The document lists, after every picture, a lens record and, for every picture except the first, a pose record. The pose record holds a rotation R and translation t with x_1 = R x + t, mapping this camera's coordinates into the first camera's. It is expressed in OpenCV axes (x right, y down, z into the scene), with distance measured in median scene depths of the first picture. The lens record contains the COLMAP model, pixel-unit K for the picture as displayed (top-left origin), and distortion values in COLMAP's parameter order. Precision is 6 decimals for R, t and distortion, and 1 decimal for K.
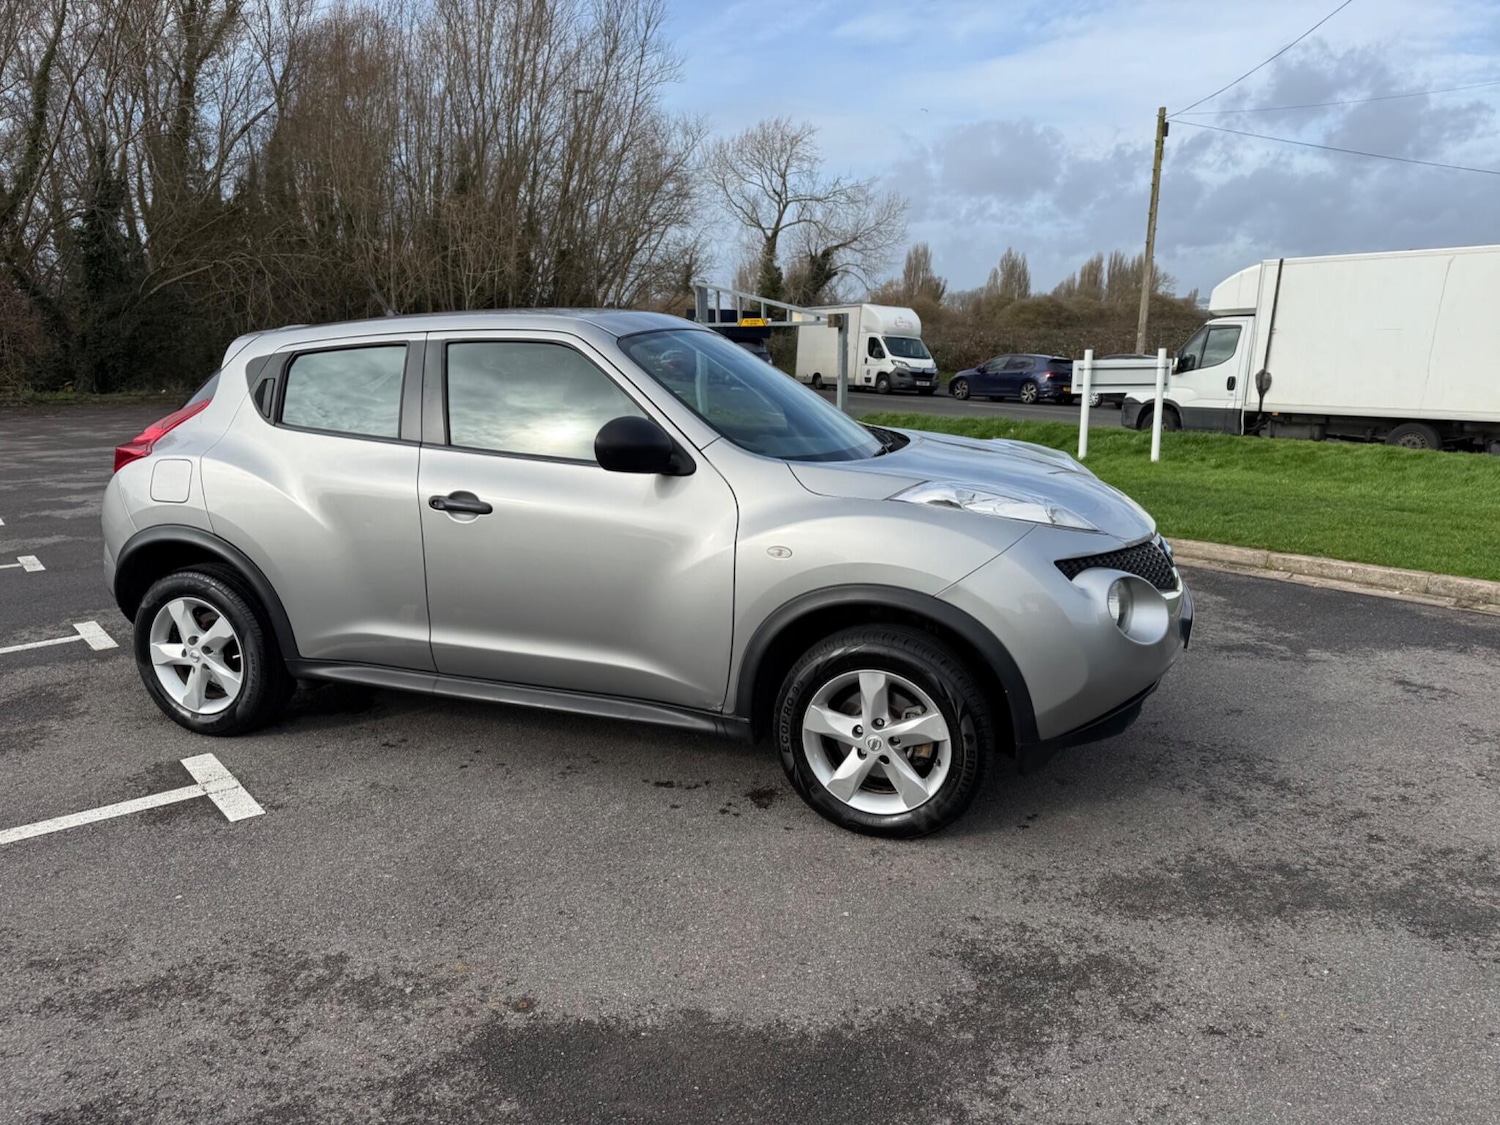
lens RADIAL K [[1051.9, 0, 735.2], [0, 1051.9, 572.5], [0, 0, 1]] dist [0.041859, -0.057666]
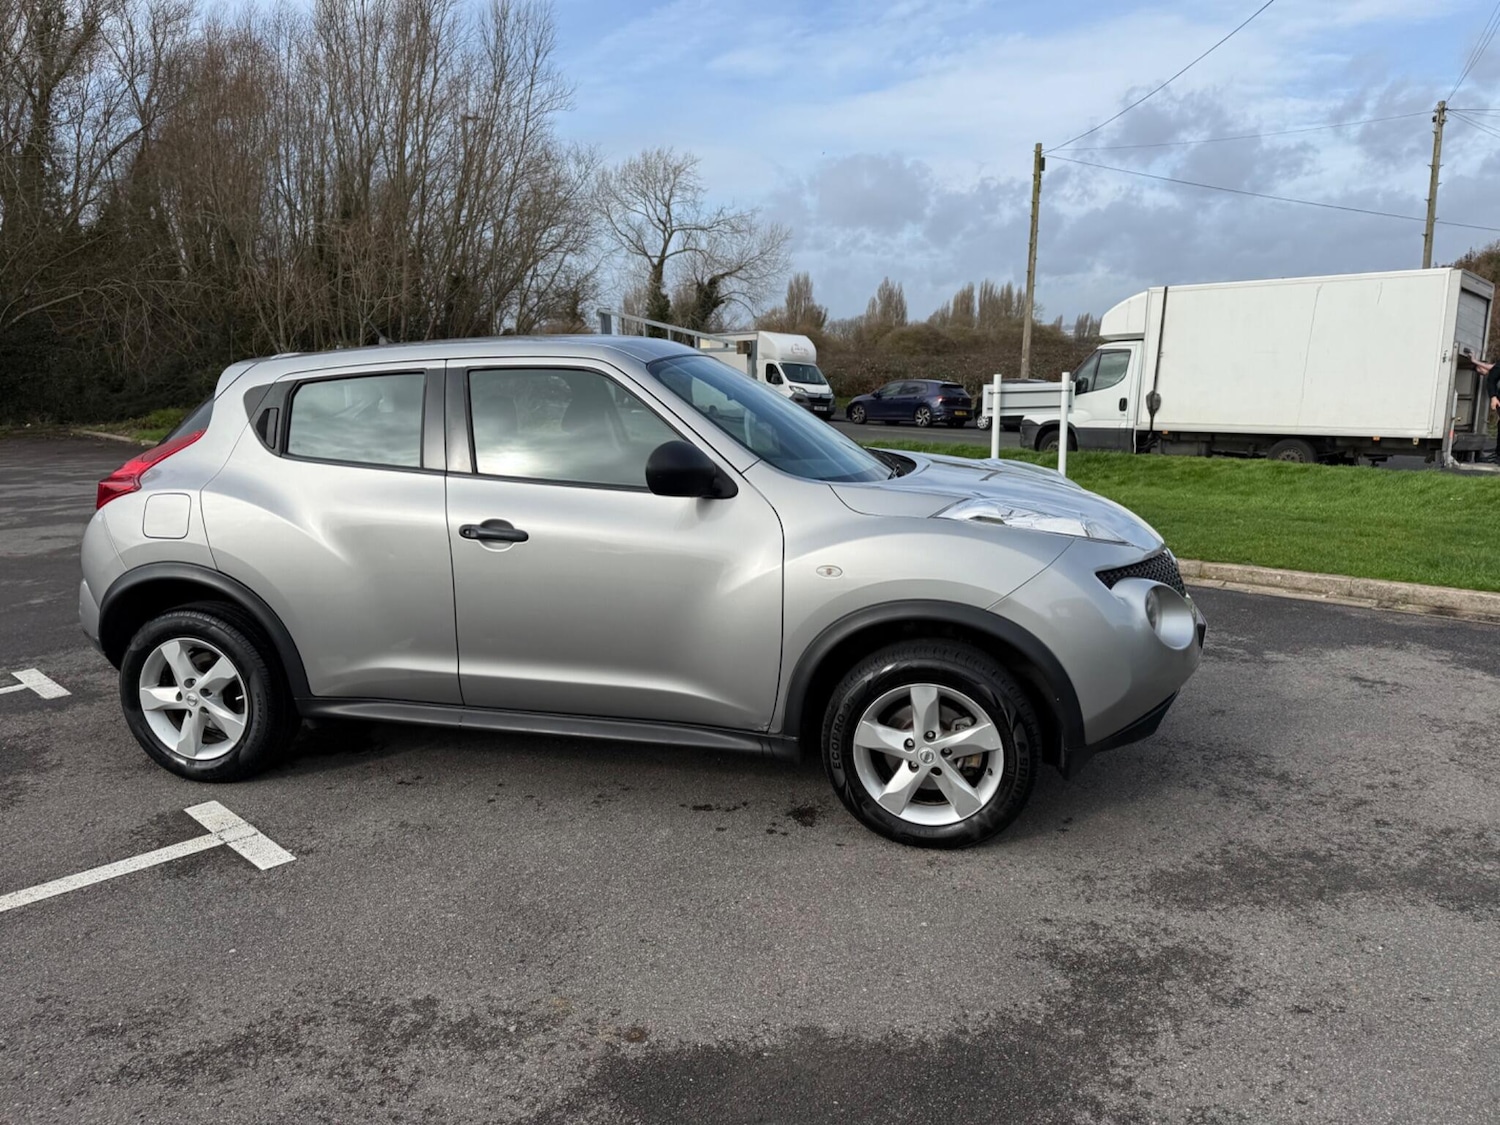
lens RADIAL K [[1049.7, 0, 739.2], [0, 1049.7, 573.3], [0, 0, 1]] dist [0.049376, -0.069793]
pose [[0.993789, -0.028094, 0.107680, -0.122084], [0.030592, 0.999298, -0.021613, 0.001232], [-0.106997, 0.024772, 0.993951, -0.001914]]
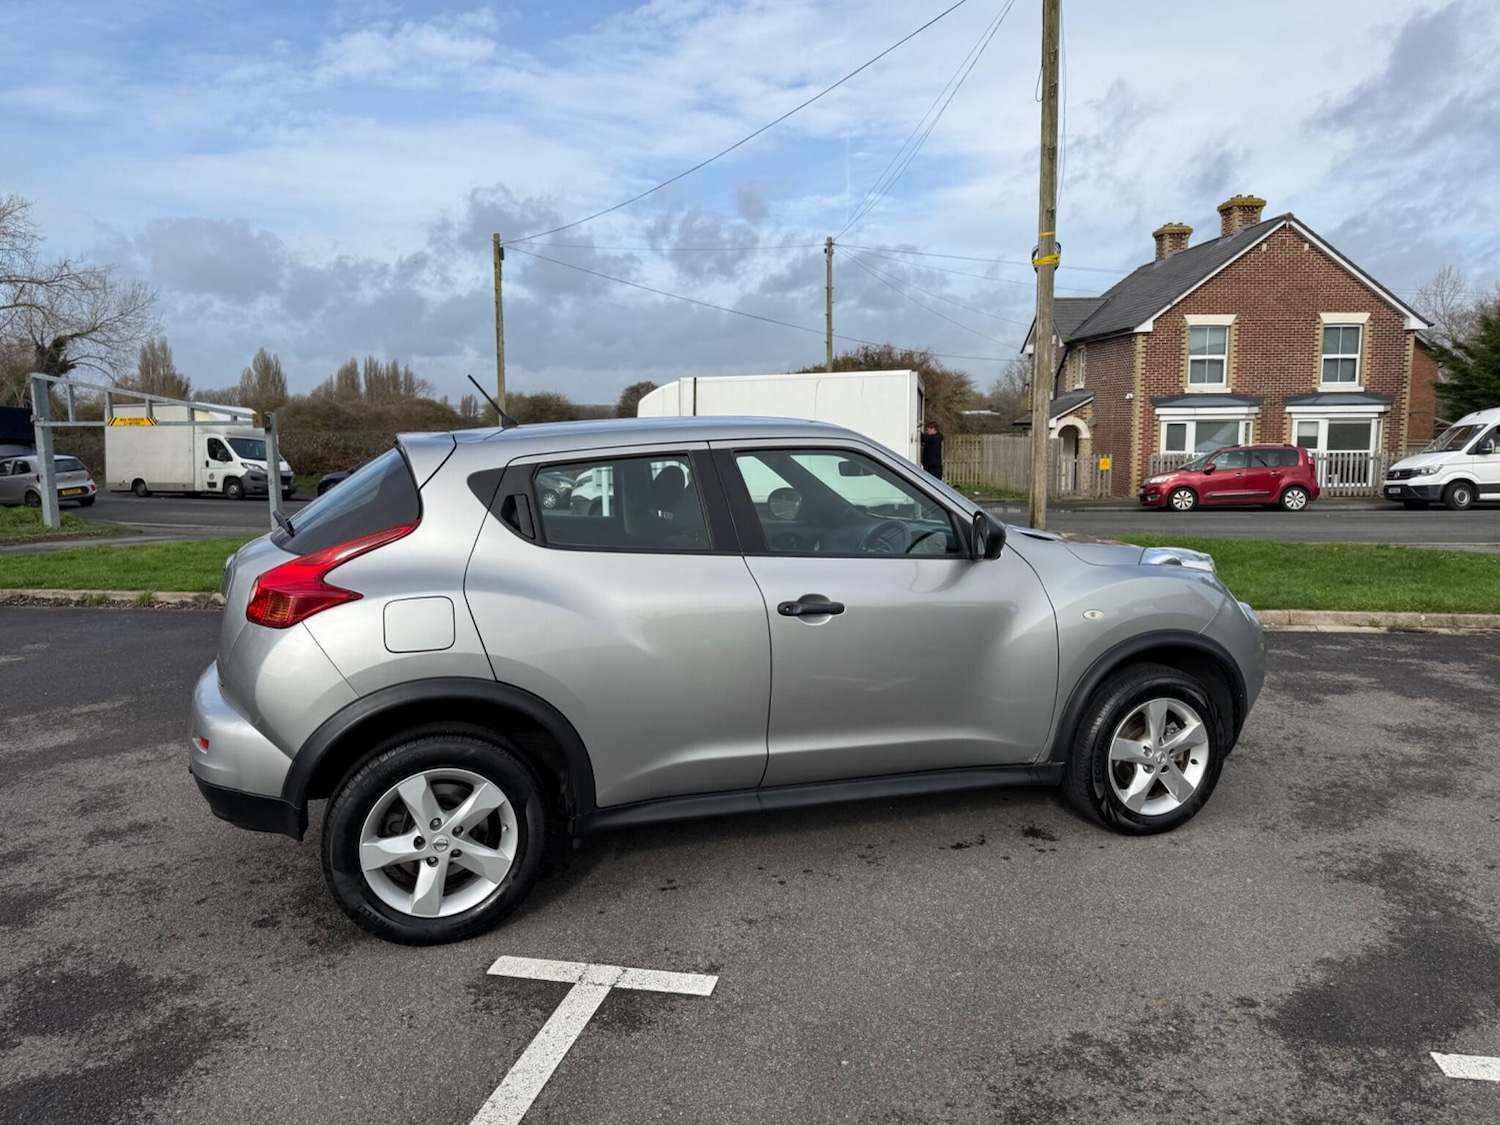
lens RADIAL K [[1061.6, 0, 734.9], [0, 1061.6, 561.8], [0, 0, 1]] dist [0.014927, -0.021618]
pose [[0.781503, -0.074731, 0.619410, -0.827215], [0.138655, 0.988776, -0.055644, -0.055151], [-0.608300, 0.129370, 0.783093, 0.219321]]
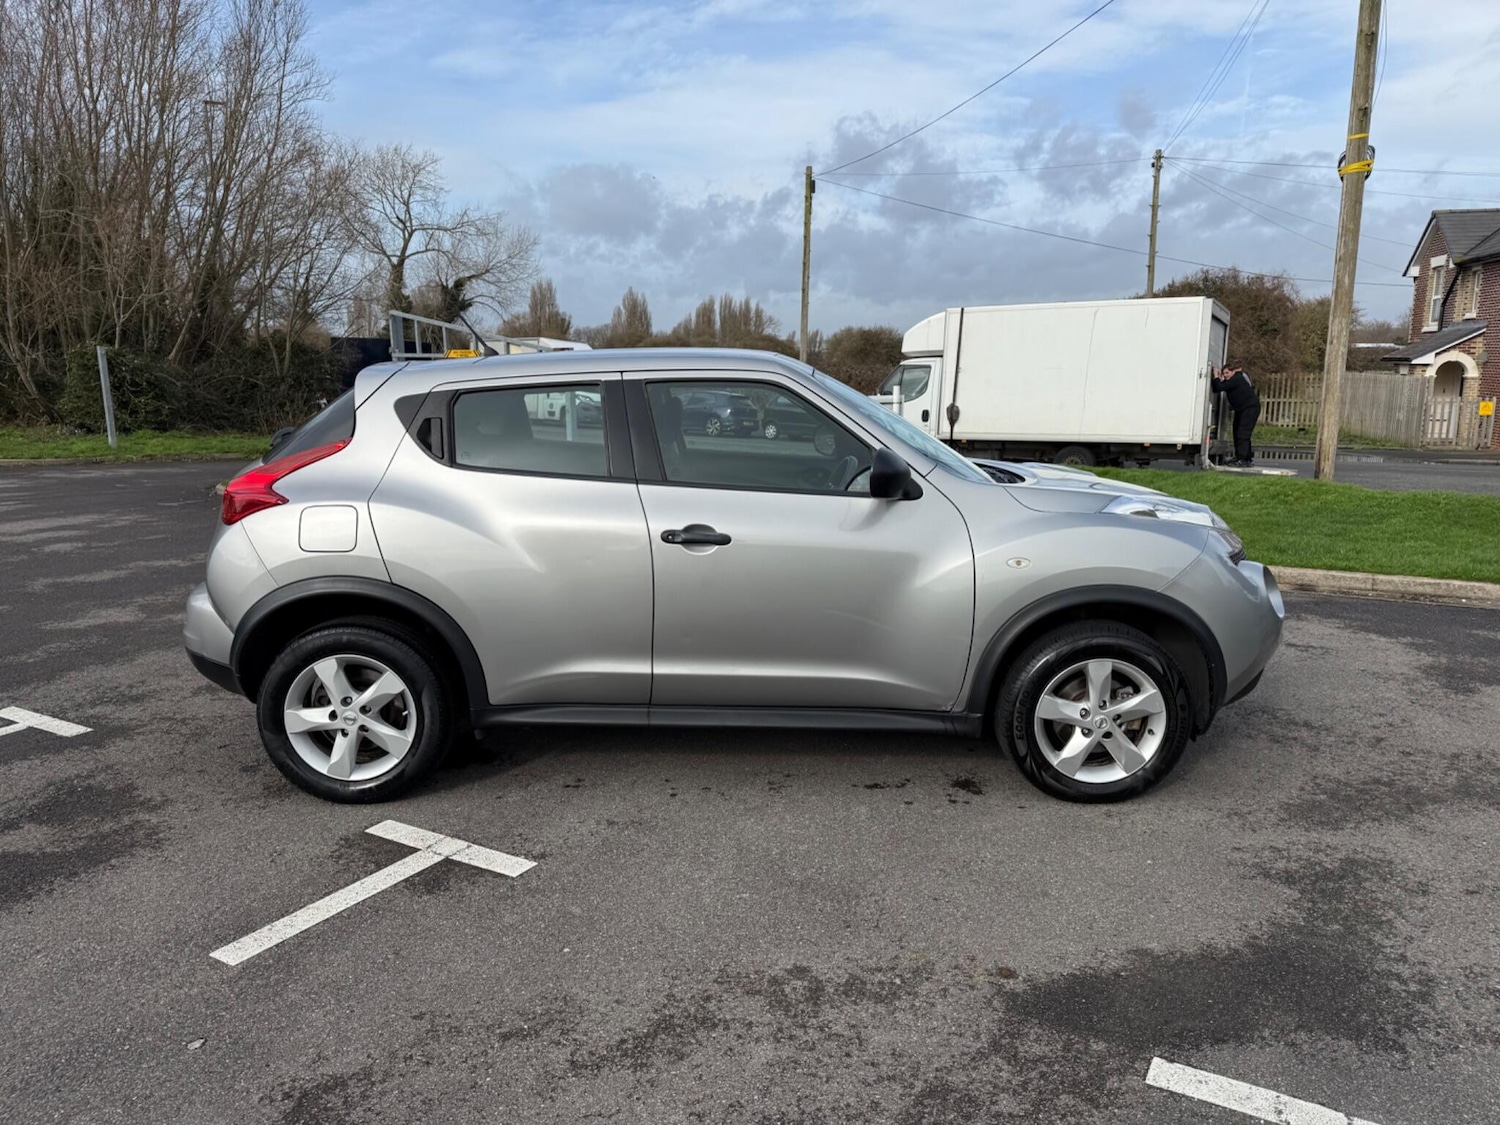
lens RADIAL K [[1051.9, 0, 735.2], [0, 1051.9, 572.5], [0, 0, 1]] dist [0.041859, -0.057666]
pose [[0.939138, -0.058303, 0.338556, -0.506747], [0.068427, 0.997493, -0.018035, -0.007944], [-0.336655, 0.040104, 0.940774, 0.016839]]
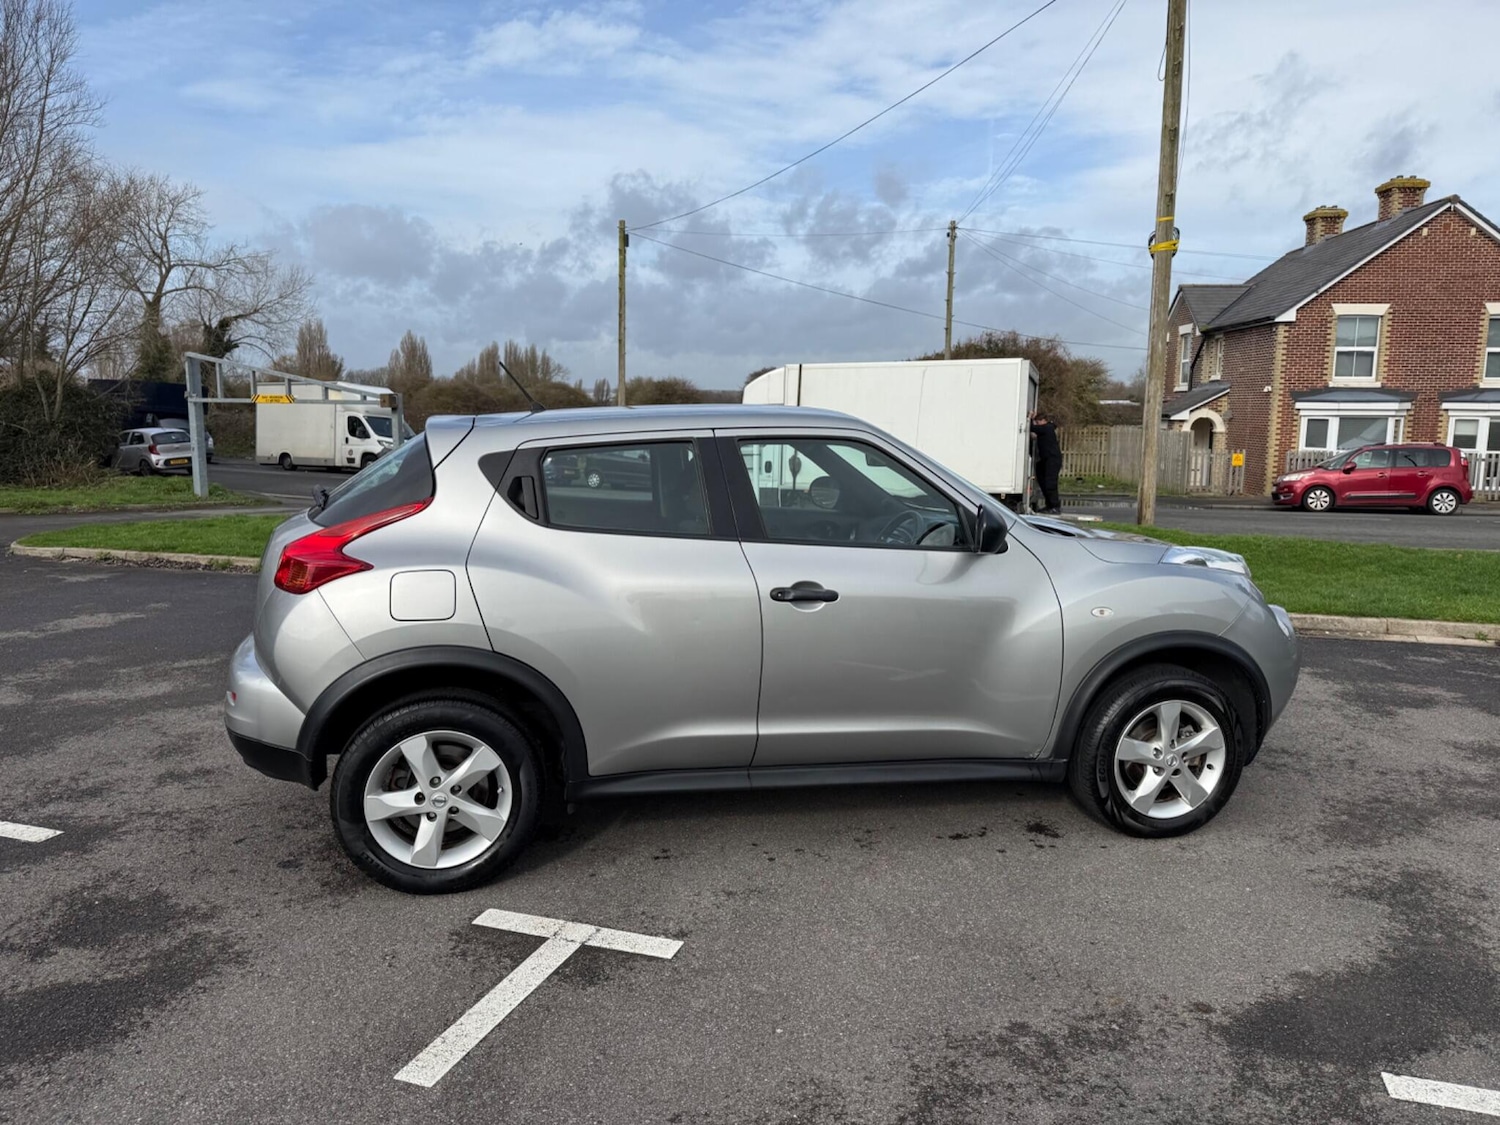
lens RADIAL K [[1059.0, 0, 736.2], [0, 1059.0, 567.1], [0, 0, 1]] dist [0.020390, -0.028540]
pose [[0.850331, -0.057628, 0.523083, -0.752606], [0.098990, 0.993758, -0.051437, -0.039847], [-0.516854, 0.095518, 0.850728, 0.137933]]
